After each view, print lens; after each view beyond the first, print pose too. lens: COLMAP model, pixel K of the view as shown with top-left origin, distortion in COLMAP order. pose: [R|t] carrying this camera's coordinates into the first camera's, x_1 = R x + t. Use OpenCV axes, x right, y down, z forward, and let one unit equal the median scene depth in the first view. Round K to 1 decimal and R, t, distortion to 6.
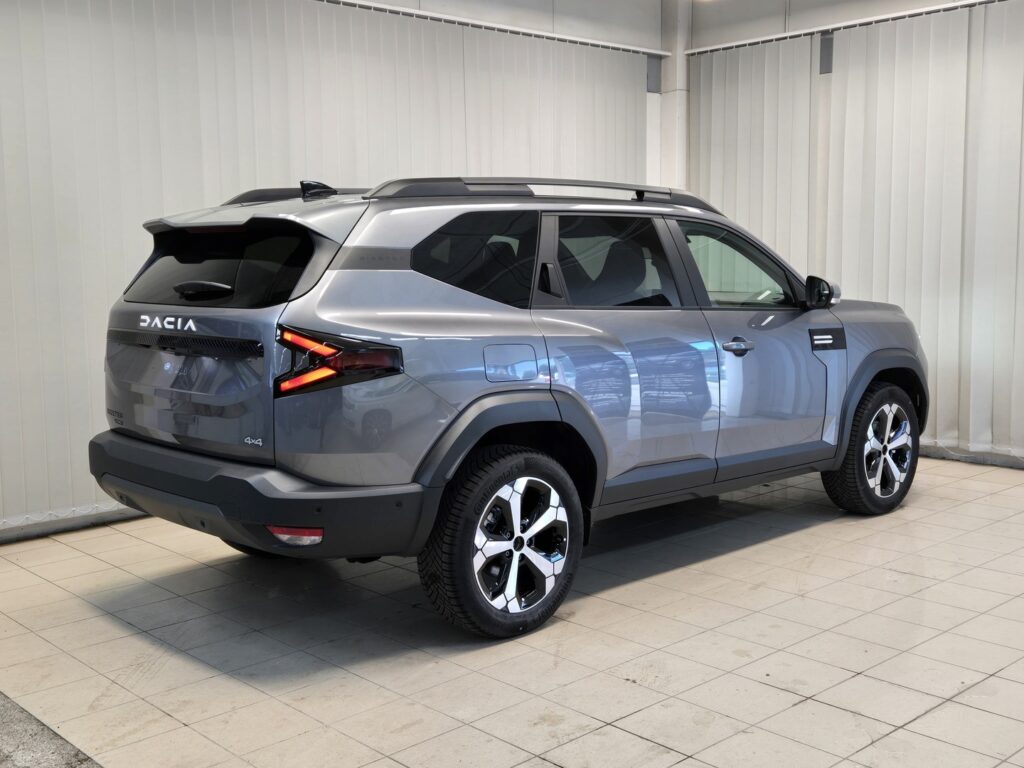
lens RADIAL K [[1171.2, 0, 512.2], [0, 1171.2, 383.6], [0, 0, 1]] dist [0.141227, 0.000000]
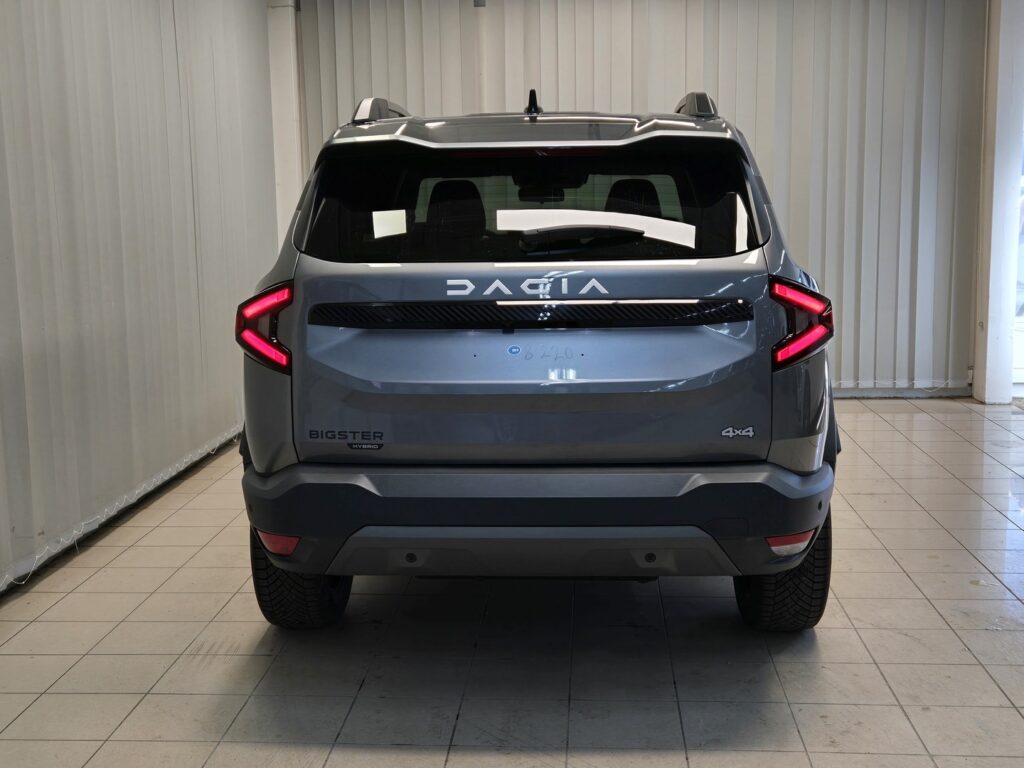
lens RADIAL K [[1279.9, 0, 512.2], [0, 1279.9, 383.6], [0, 0, 1]] dist [0.011751, 0.000000]
pose [[0.728407, -0.101564, 0.677575, -0.835342], [0.086775, 0.994664, 0.055809, -0.038517], [-0.679628, 0.018145, 0.733333, 0.472329]]
